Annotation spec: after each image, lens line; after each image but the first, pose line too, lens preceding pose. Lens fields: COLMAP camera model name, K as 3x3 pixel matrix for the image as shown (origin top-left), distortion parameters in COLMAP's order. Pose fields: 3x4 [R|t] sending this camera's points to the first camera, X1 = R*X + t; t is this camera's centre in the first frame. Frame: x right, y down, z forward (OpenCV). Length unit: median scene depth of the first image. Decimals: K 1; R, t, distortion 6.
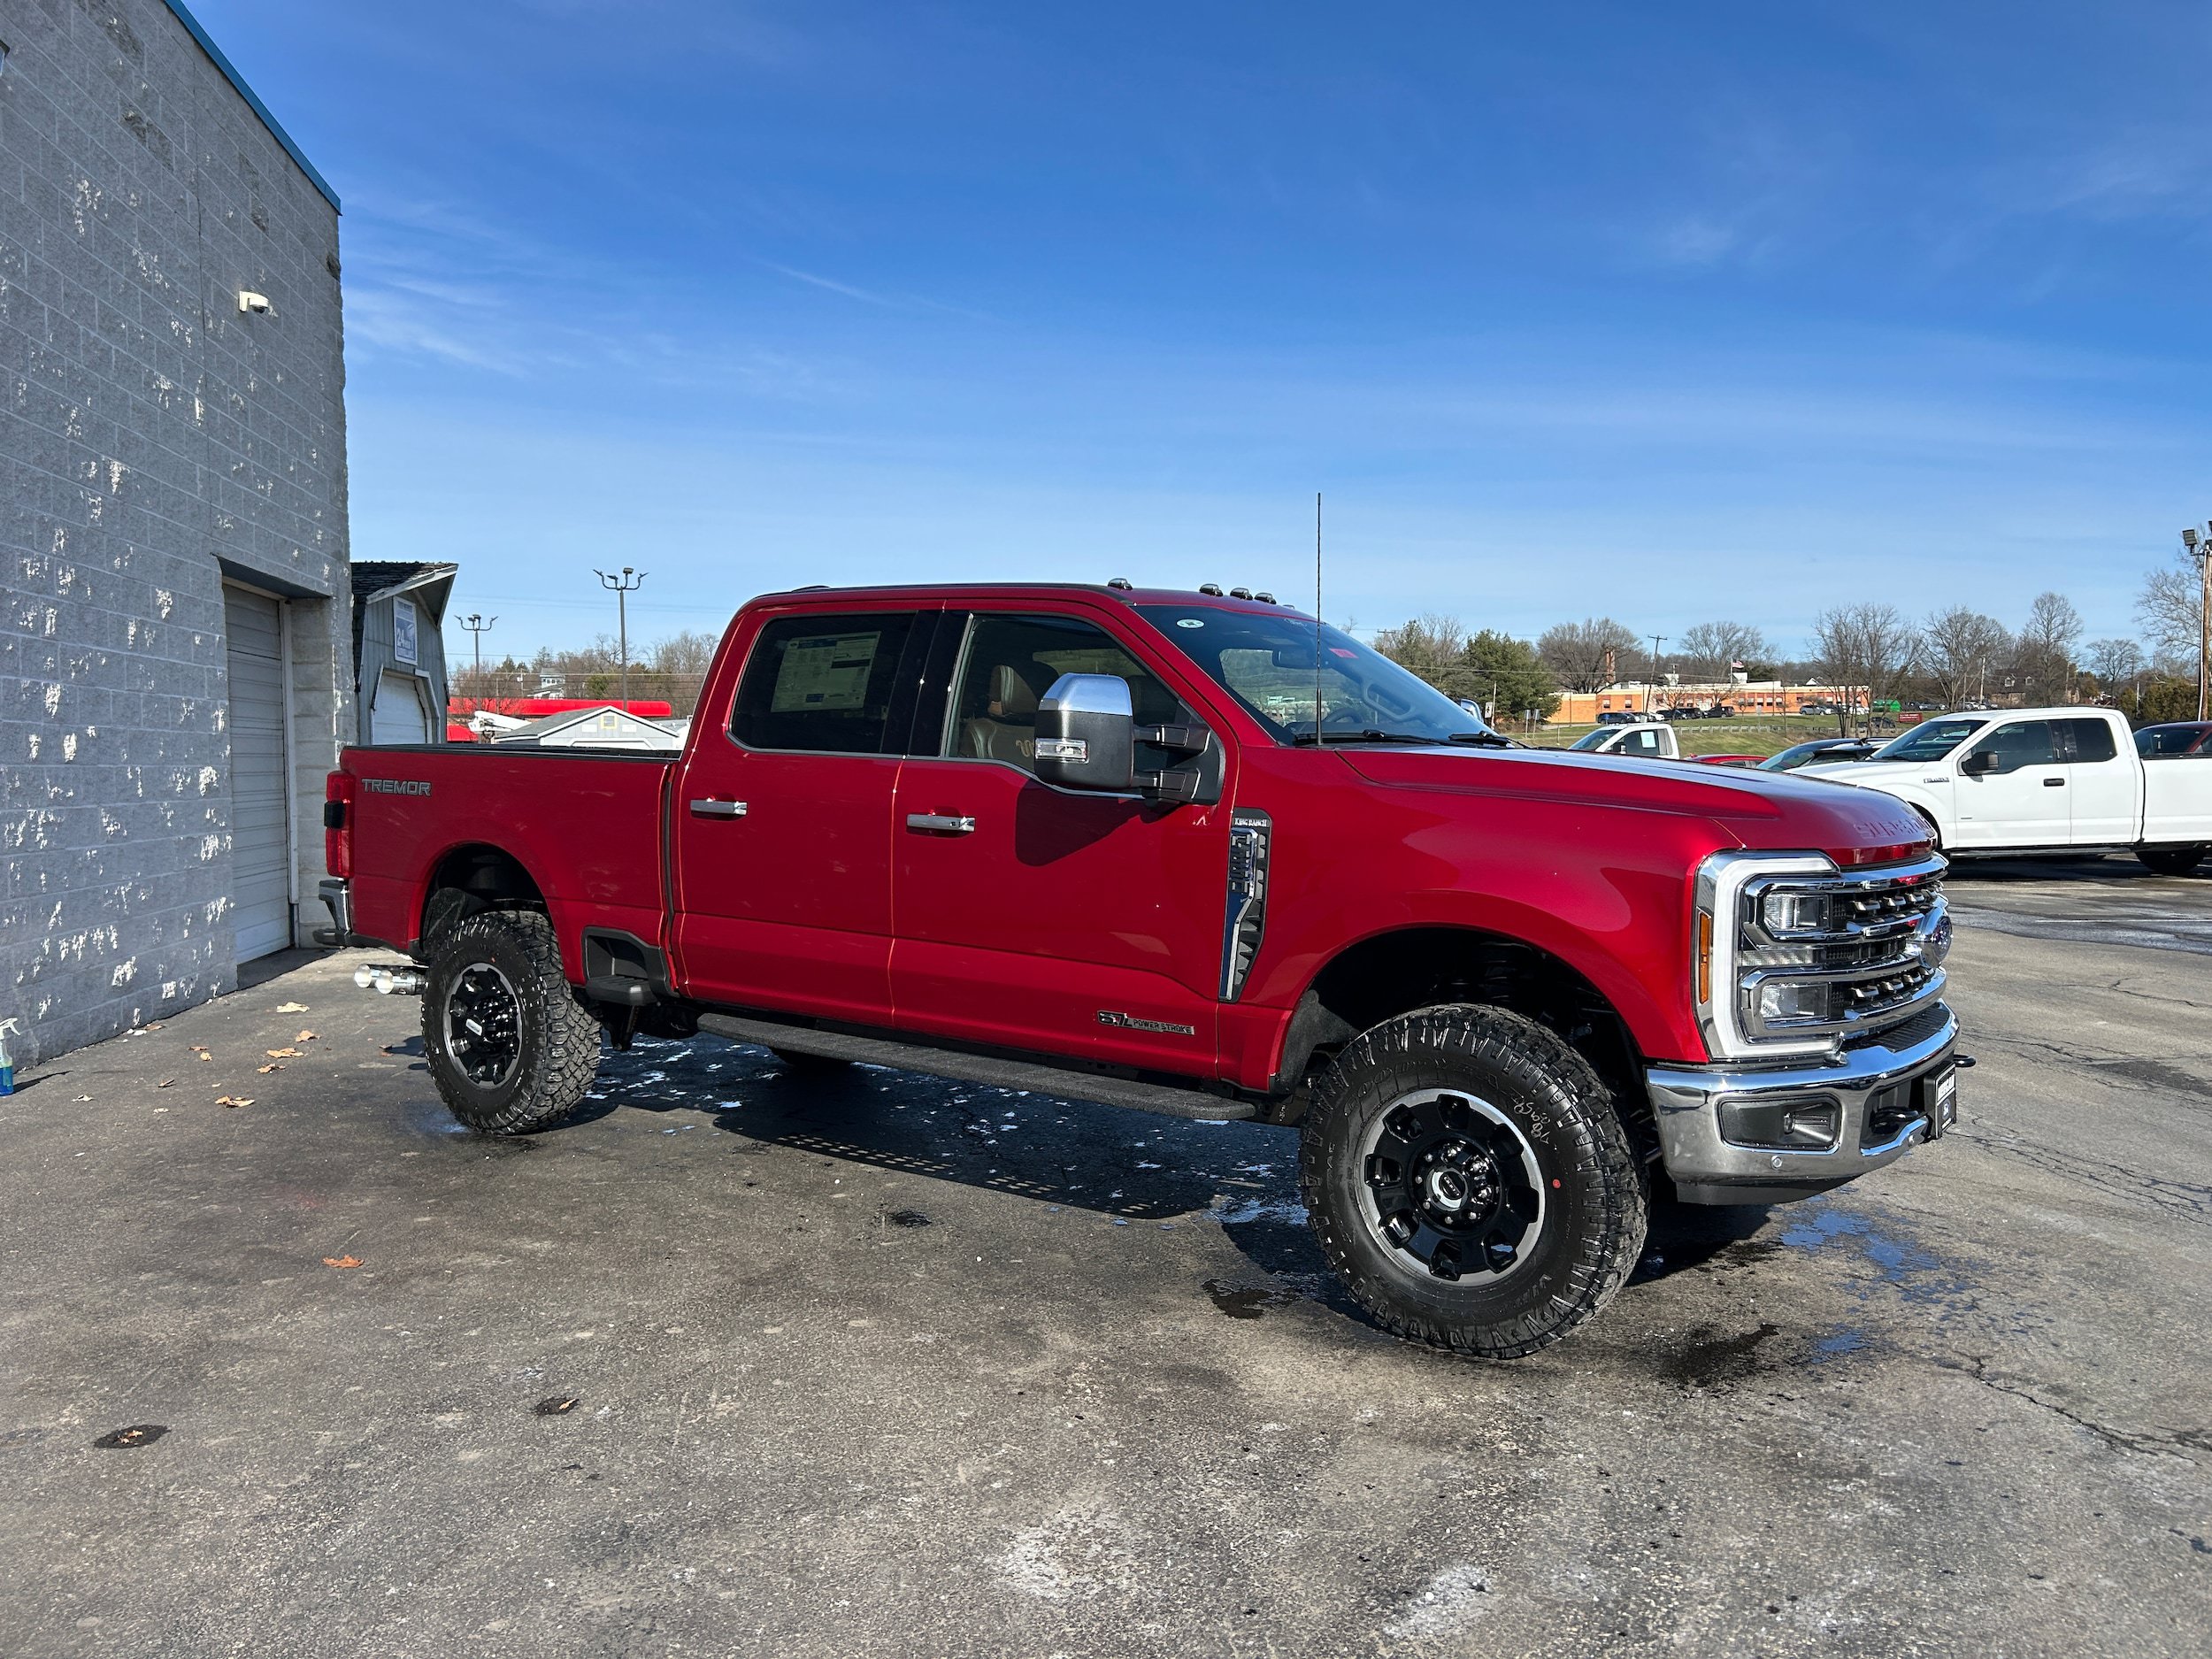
lens RADIAL K [[1662.2, 0, 1107.0], [0, 1662.2, 826.5], [0, 0, 1]] dist [0.046416, -0.048519]
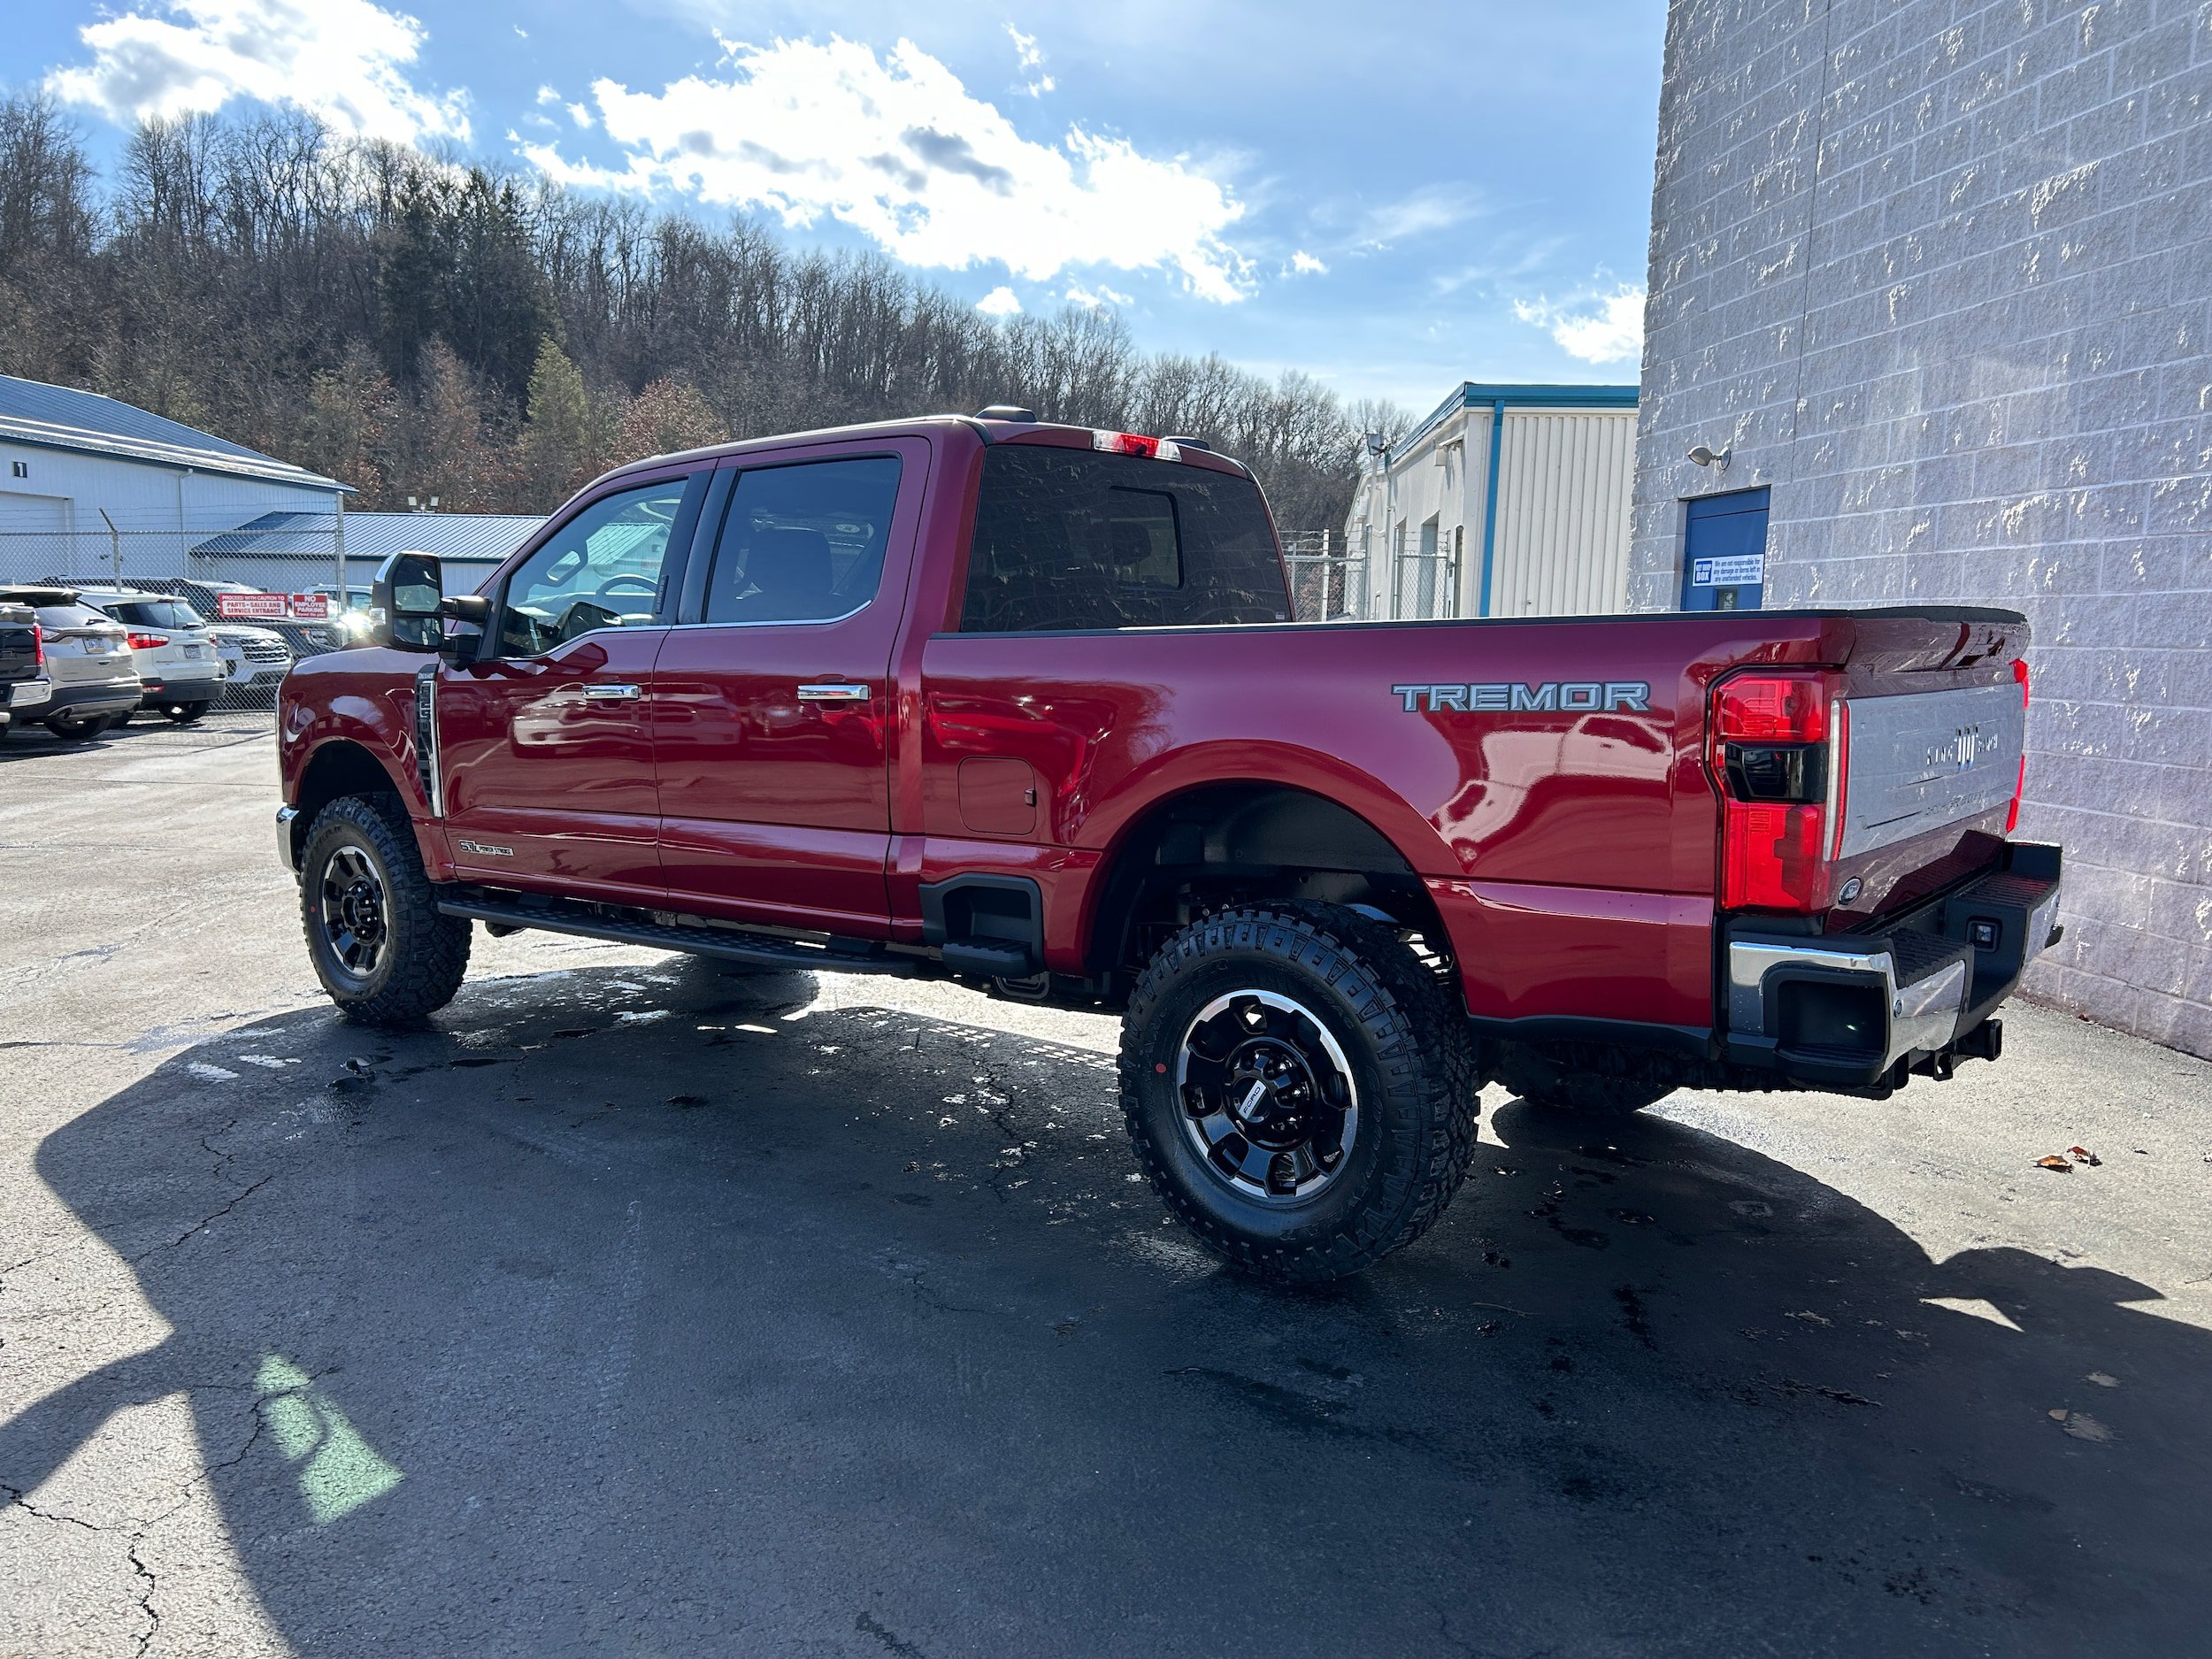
lens RADIAL K [[1662.2, 0, 1092.3], [0, 1662.2, 848.5], [0, 0, 1]] dist [0.046416, -0.048519]
pose [[-0.998510, -0.017155, 0.051794, -0.208842], [-0.008438, 0.986415, 0.164053, -0.086282], [-0.053904, 0.163372, -0.985091, 2.244405]]
